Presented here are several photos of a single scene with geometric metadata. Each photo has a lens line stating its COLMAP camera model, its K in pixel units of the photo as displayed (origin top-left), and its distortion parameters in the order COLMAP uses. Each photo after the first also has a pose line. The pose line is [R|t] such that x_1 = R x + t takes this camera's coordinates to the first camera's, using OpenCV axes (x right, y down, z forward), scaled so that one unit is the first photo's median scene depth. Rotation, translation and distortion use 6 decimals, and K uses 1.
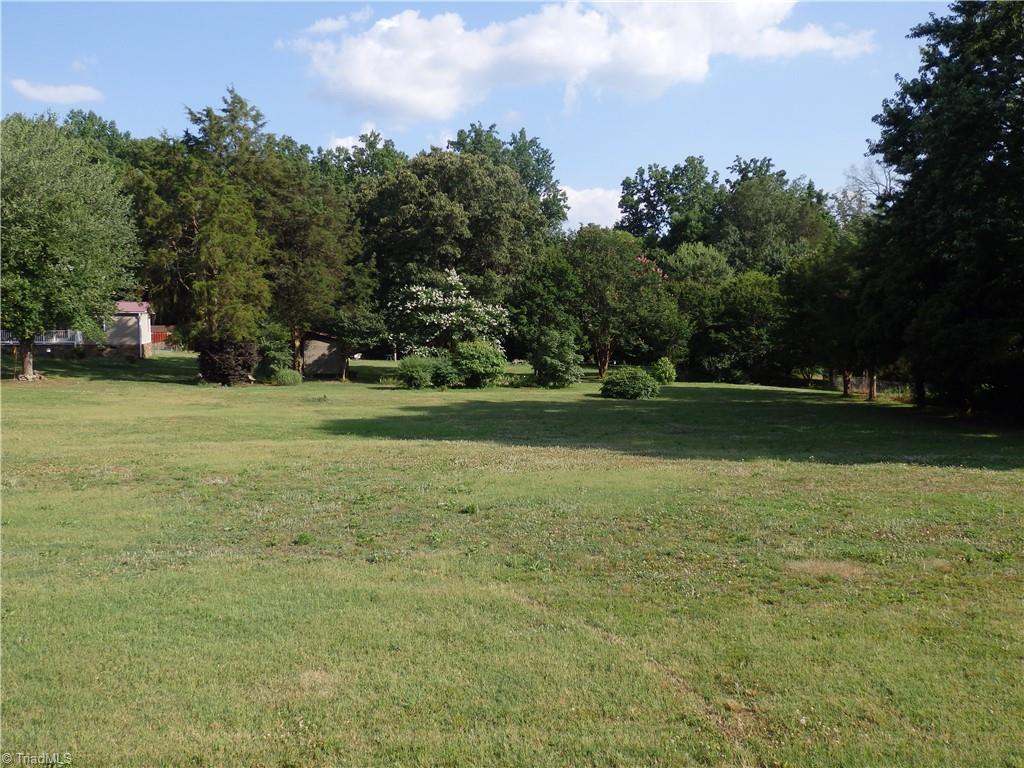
lens RADIAL K [[850.3, 0, 512.0], [0, 850.3, 384.0], [0, 0, 1]] dist [0.078208, 0.002754]
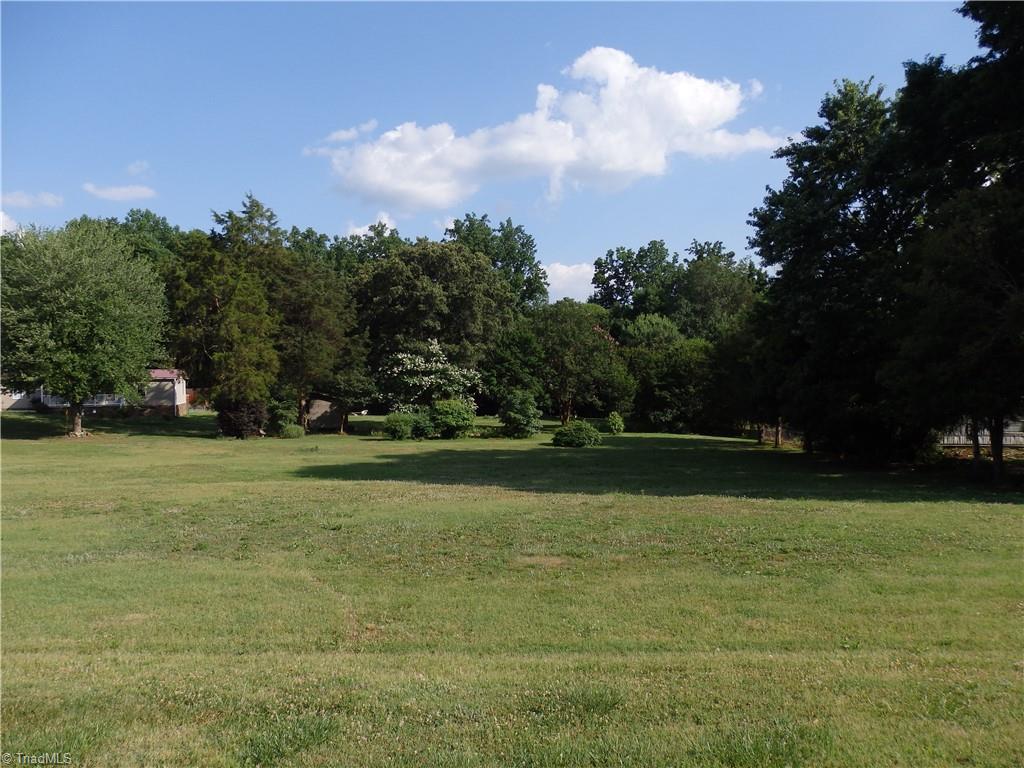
lens RADIAL K [[748.1, 0, 514.0], [0, 748.1, 404.1], [0, 0, 1]] dist [0.032557, 0.003706]
pose [[0.999955, -0.008261, -0.004632, 0.047339], [0.008064, 0.999120, -0.041169, -0.000085], [0.004968, 0.041130, 0.999141, -0.043546]]
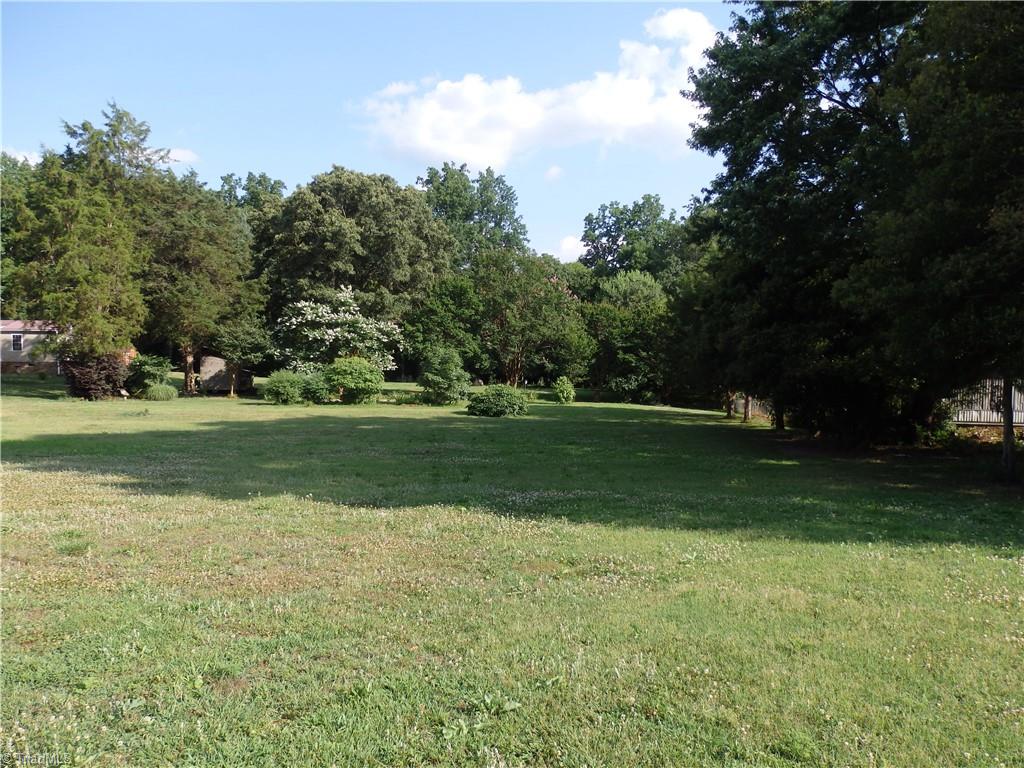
lens RADIAL K [[741.2, 0, 511.2], [0, 741.2, 418.5], [0, 0, 1]] dist [0.007228, -0.000169]
pose [[0.999558, 0.008687, -0.028429, 0.151070], [-0.008234, 0.999838, 0.016018, 0.005025], [0.028564, -0.015777, 0.999467, 0.137602]]
